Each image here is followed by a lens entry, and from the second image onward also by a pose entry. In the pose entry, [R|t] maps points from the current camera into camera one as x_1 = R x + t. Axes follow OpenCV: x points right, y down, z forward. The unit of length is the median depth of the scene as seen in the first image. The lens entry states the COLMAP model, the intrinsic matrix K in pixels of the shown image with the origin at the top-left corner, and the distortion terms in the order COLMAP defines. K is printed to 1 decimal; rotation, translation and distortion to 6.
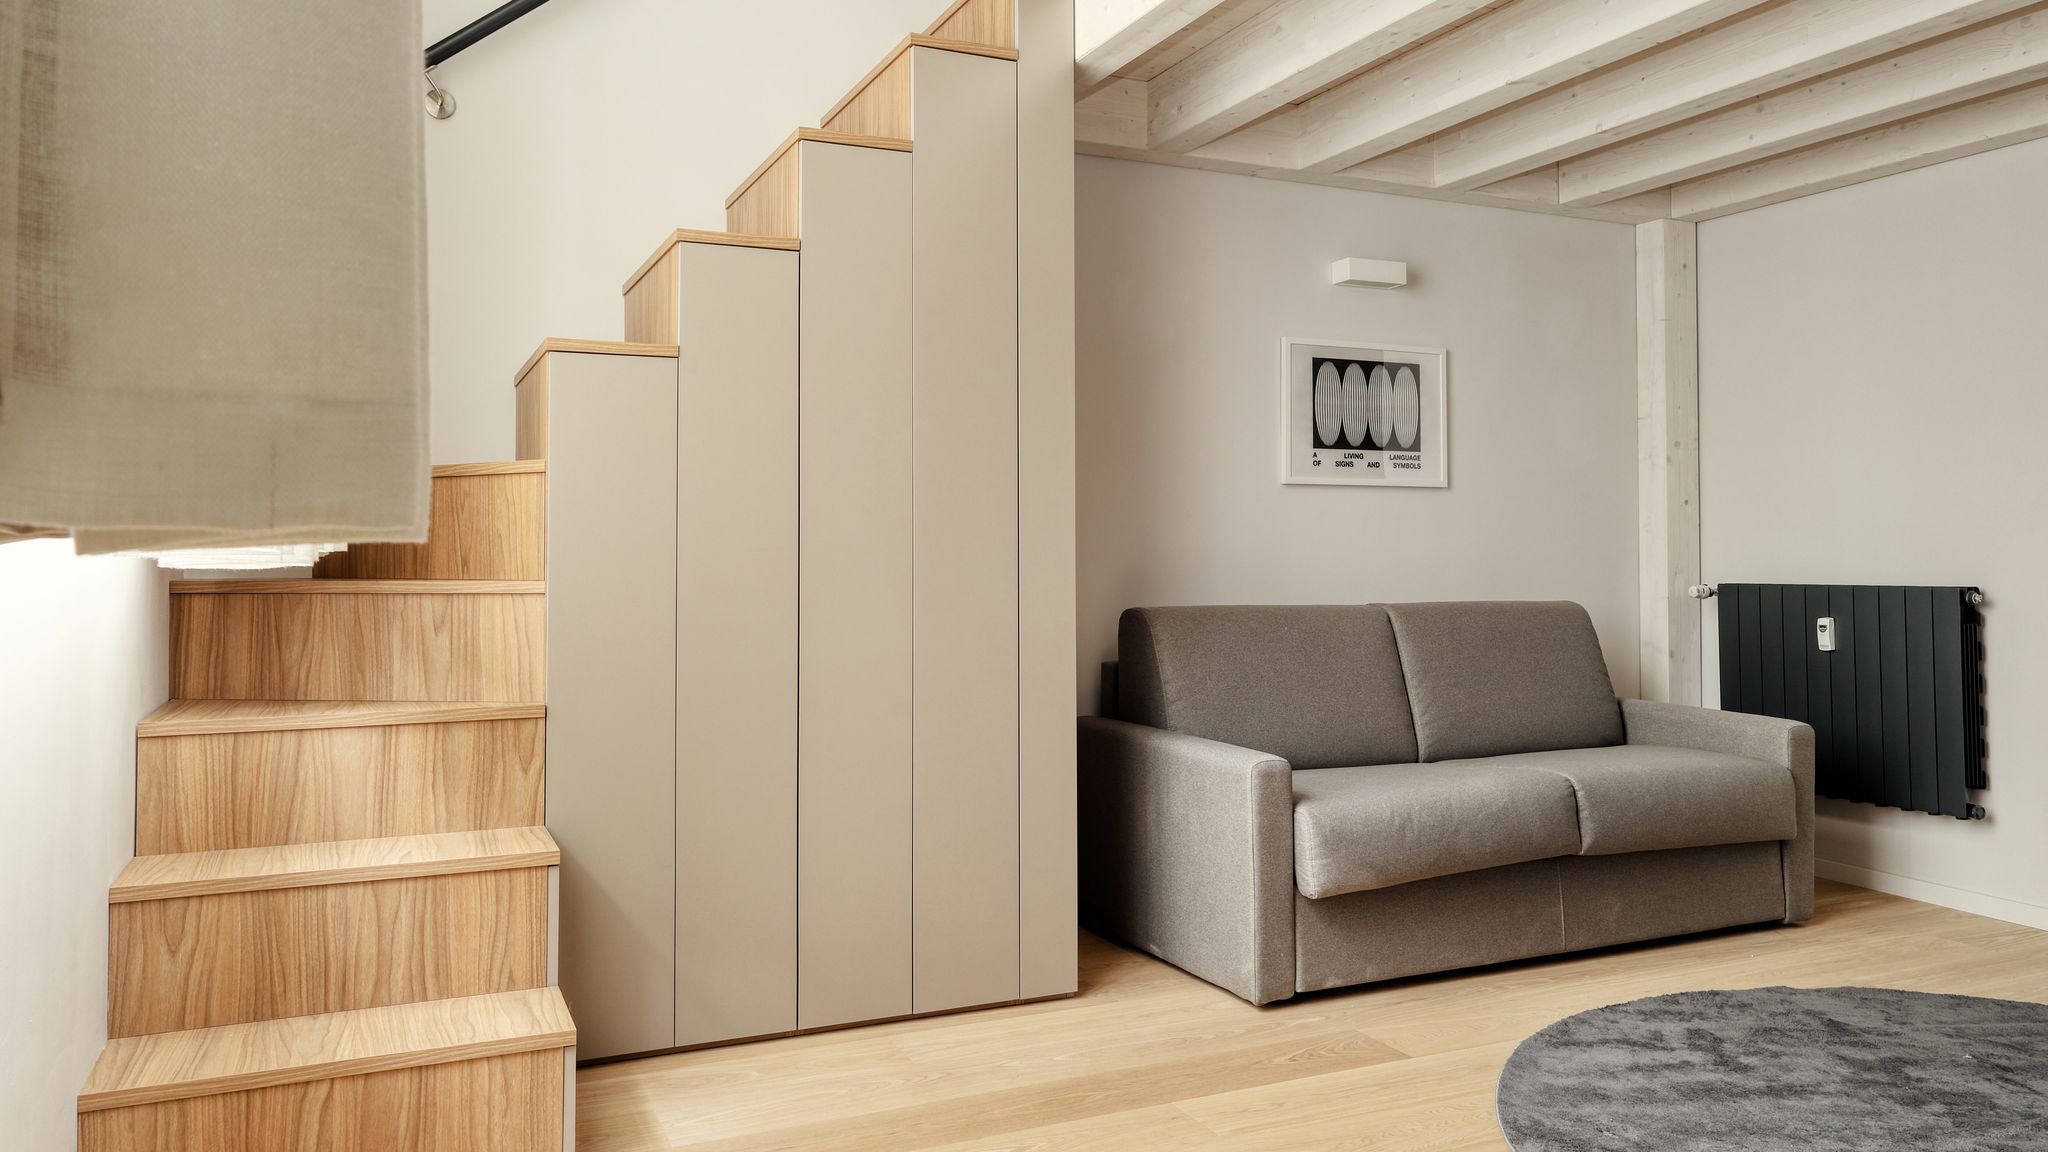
lens RADIAL K [[1422.2, 0, 1032.1], [0, 1422.2, 497.7], [0, 0, 1]] dist [-0.009080, 0.004679]
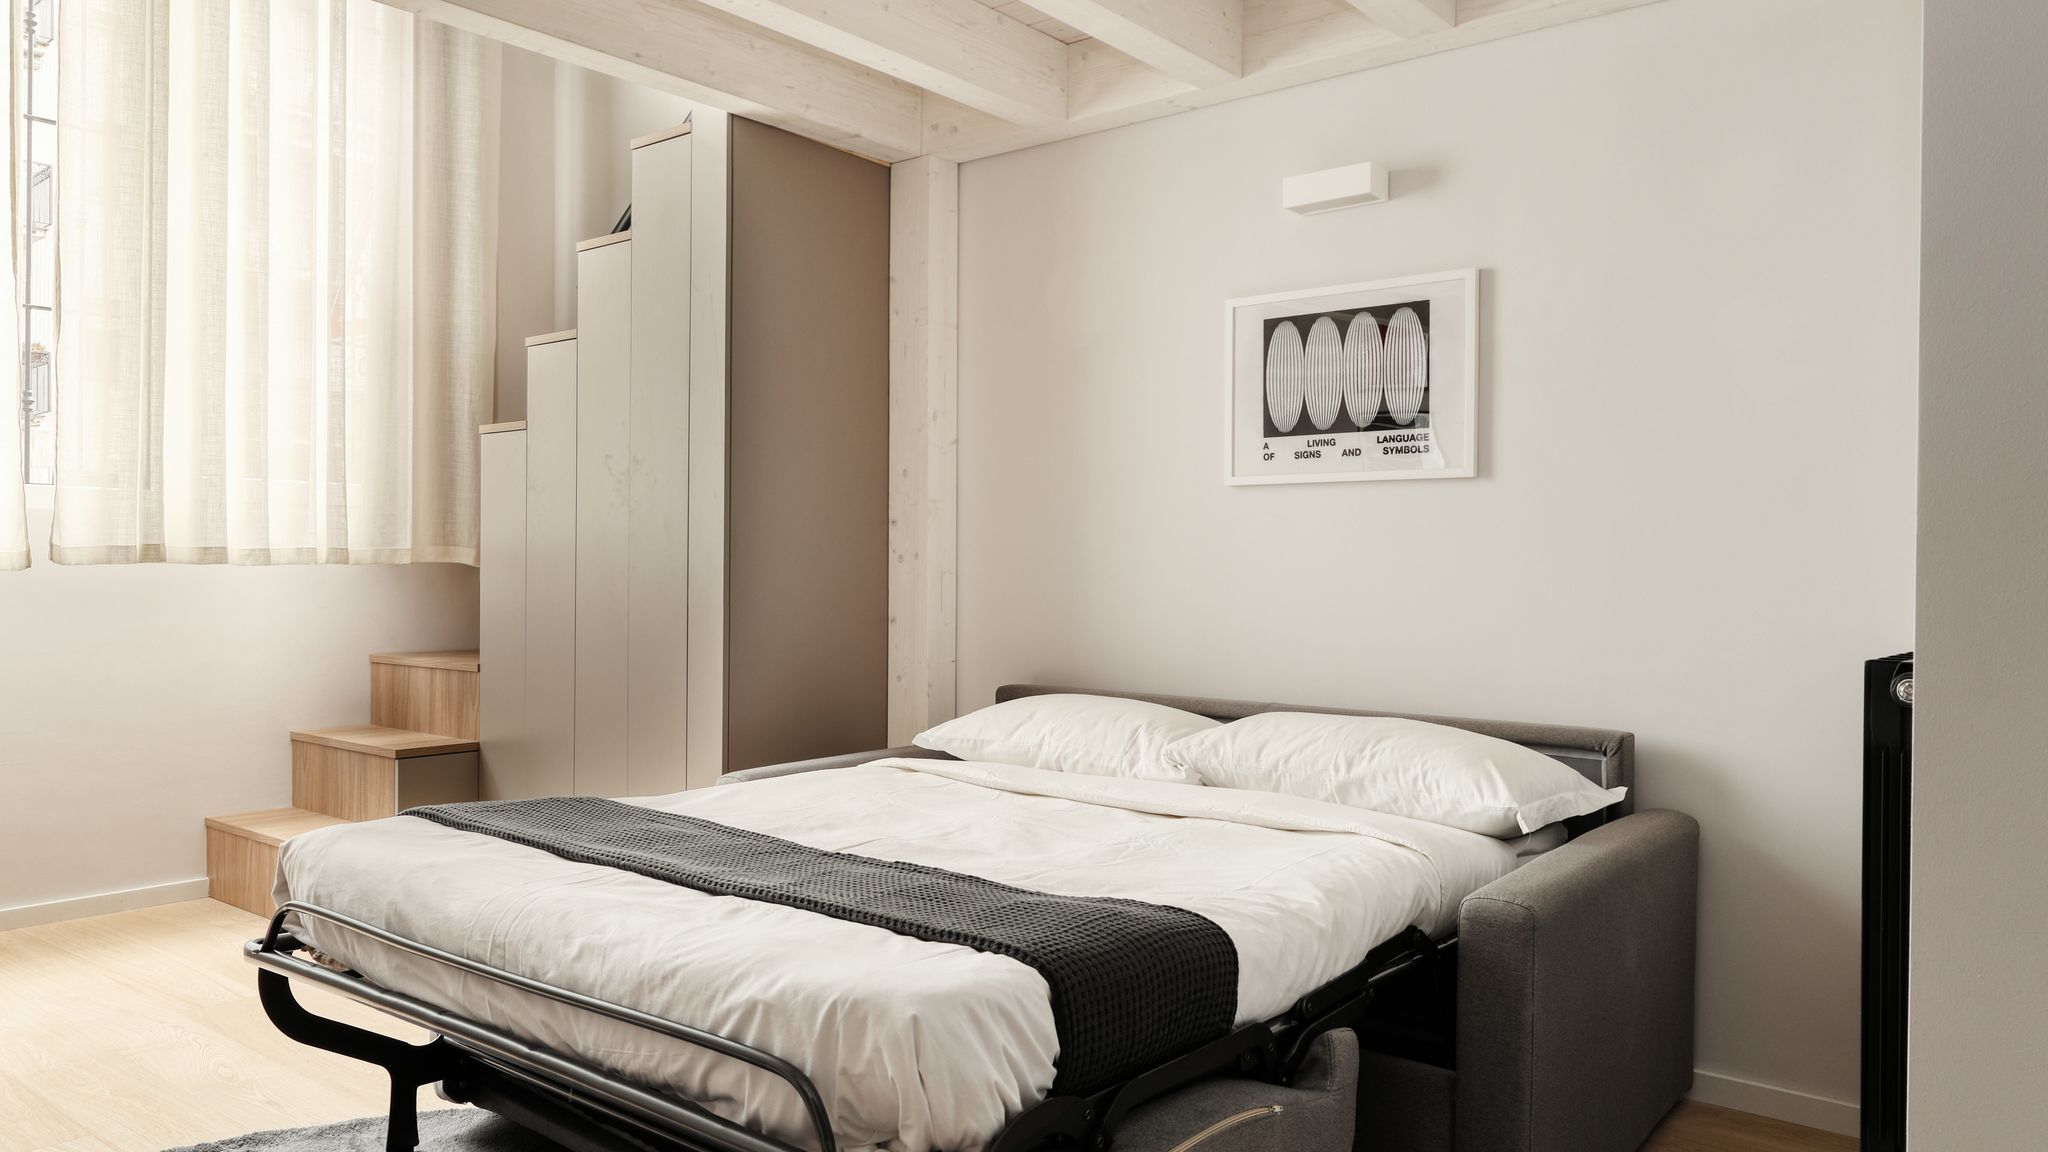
lens RADIAL K [[1422.2, 0, 1011.5], [0, 1422.2, 571.3], [0, 0, 1]] dist [-0.009080, 0.004679]
pose [[0.450637, 0.004392, -0.892696, 0.816916], [0.025498, 0.999517, 0.017789, 0.020320], [0.892343, -0.030778, 0.450307, 0.521848]]
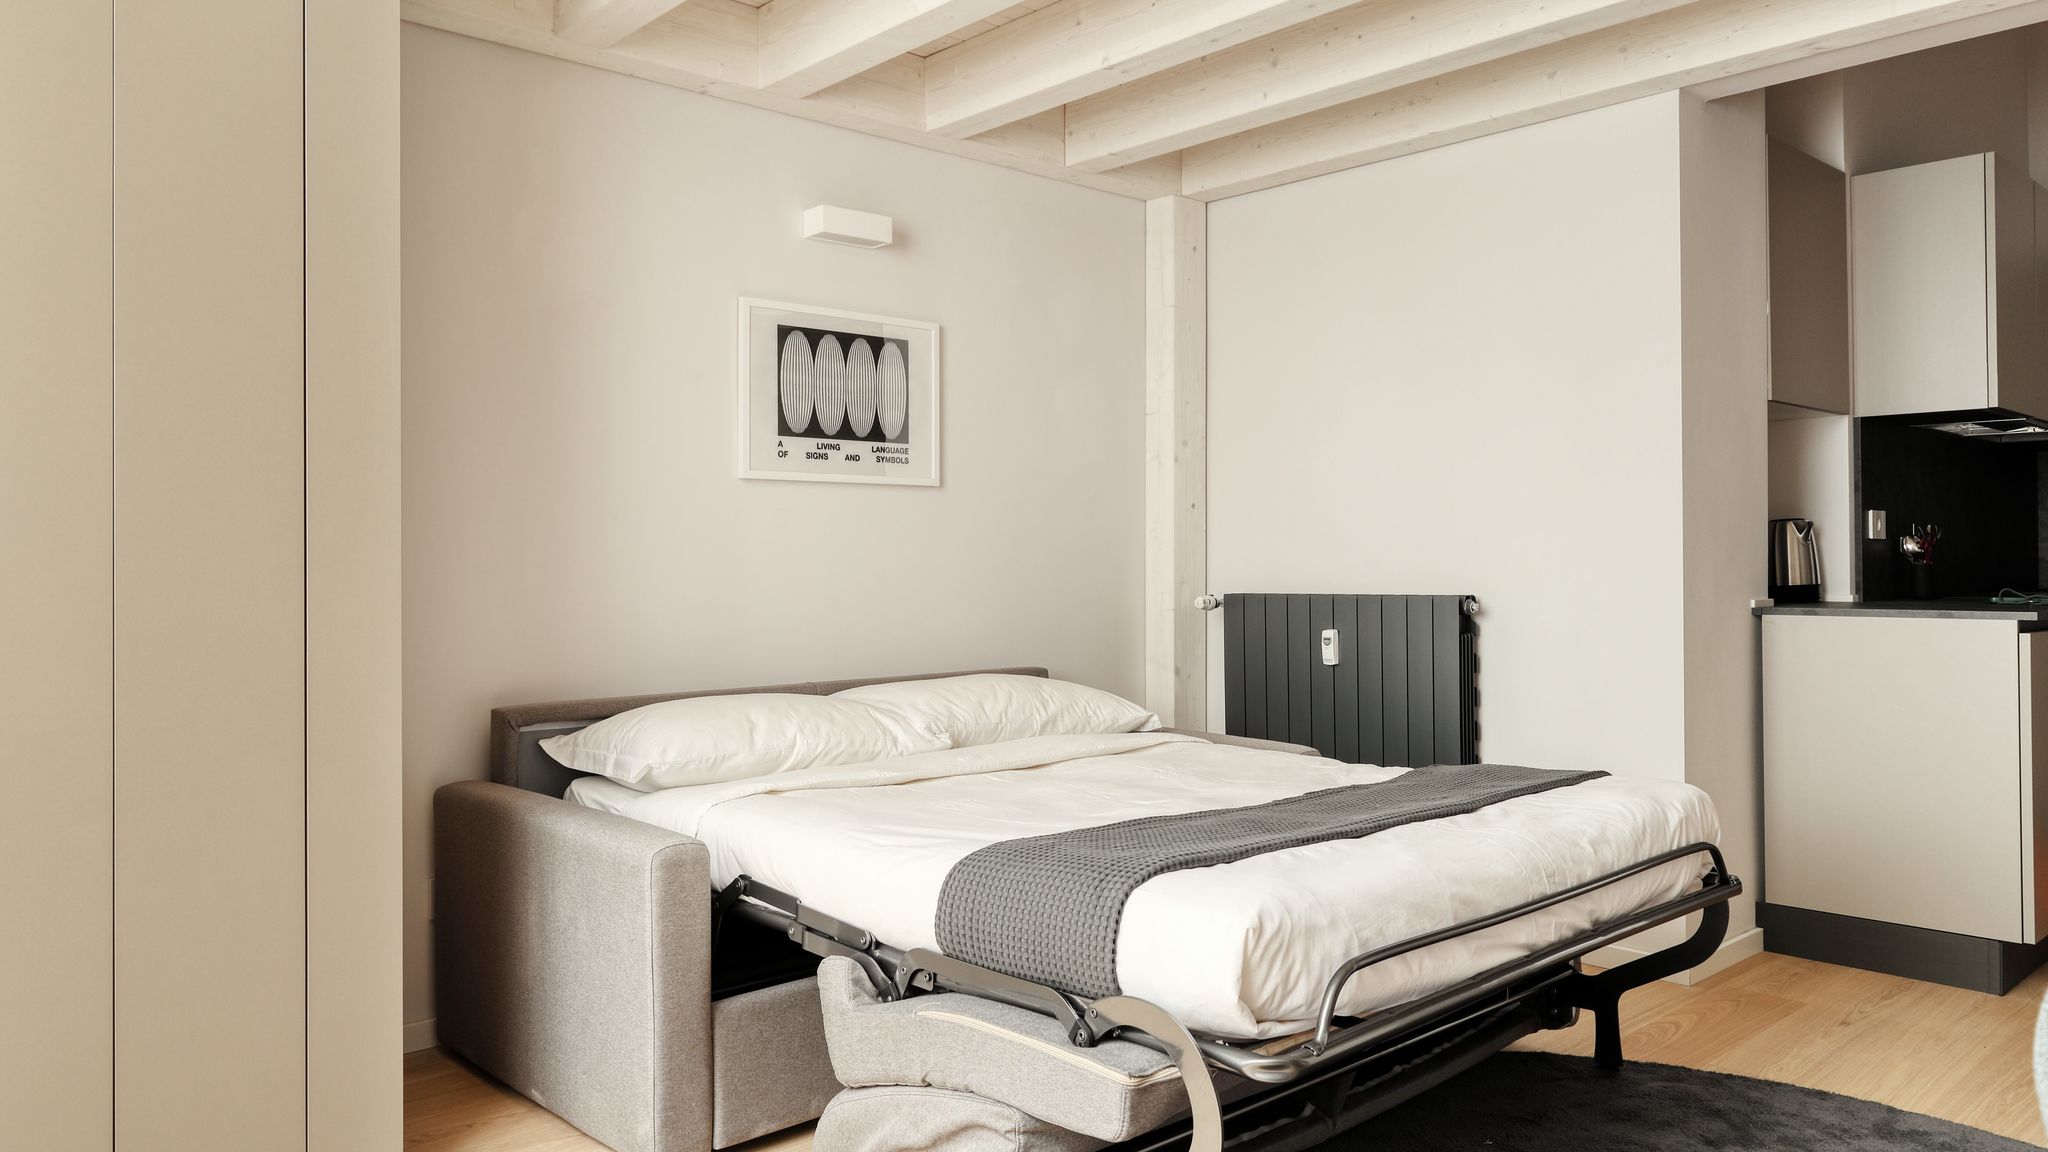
lens RADIAL K [[1422.2, 0, 1029.8], [0, 1422.2, 556.7], [0, 0, 1]] dist [-0.009080, 0.004679]
pose [[0.949330, -0.004612, 0.314246, 0.076633], [-0.006185, 0.999425, 0.033353, 0.006598], [-0.314219, -0.033606, 0.948755, 0.172315]]
